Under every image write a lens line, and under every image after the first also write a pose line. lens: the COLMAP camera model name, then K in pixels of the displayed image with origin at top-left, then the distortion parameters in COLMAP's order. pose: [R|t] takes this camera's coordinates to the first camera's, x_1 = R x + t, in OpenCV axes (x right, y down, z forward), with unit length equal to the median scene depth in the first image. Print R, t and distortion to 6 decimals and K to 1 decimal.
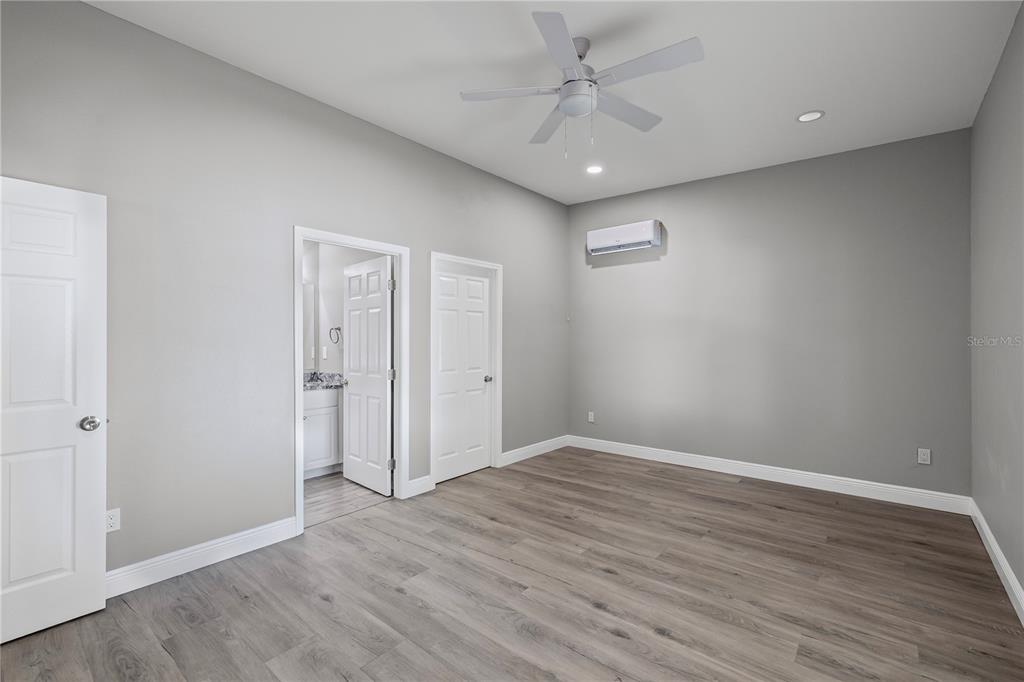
lens RADIAL K [[436.5, 0, 506.3], [0, 436.5, 337.2], [0, 0, 1]] dist [0.002391, 0.000571]
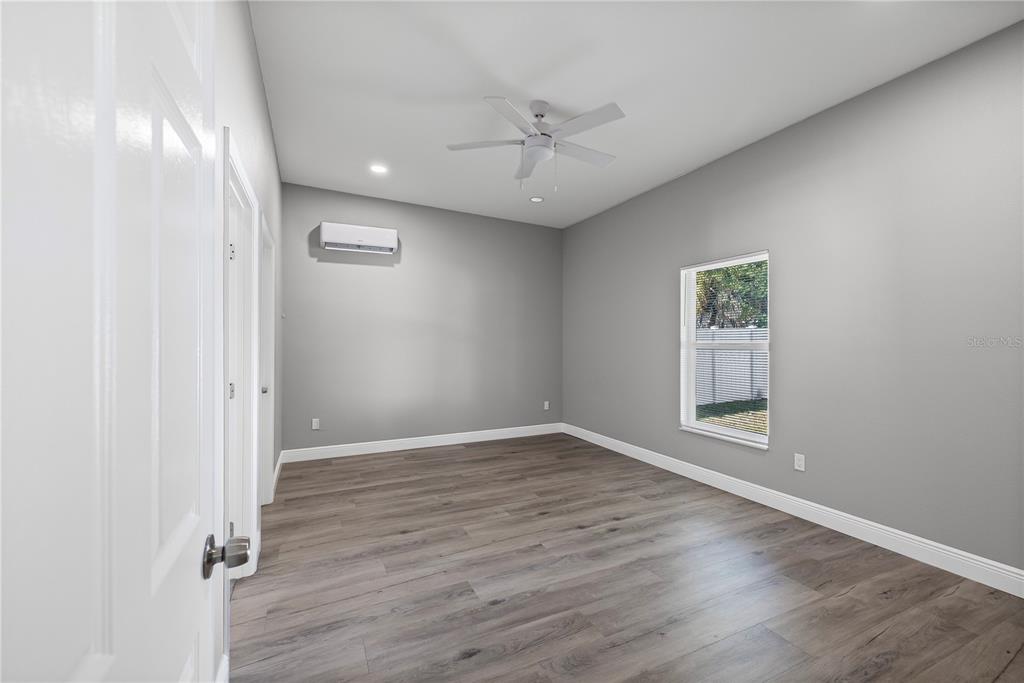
lens RADIAL K [[436.5, 0, 506.9], [0, 436.5, 344.2], [0, 0, 1]] dist [0.002391, 0.000571]
pose [[0.426636, -0.003802, 0.904416, -0.774219], [-0.006882, 0.999949, 0.007450, 0.009728], [-0.904397, -0.009403, 0.426588, 0.413201]]
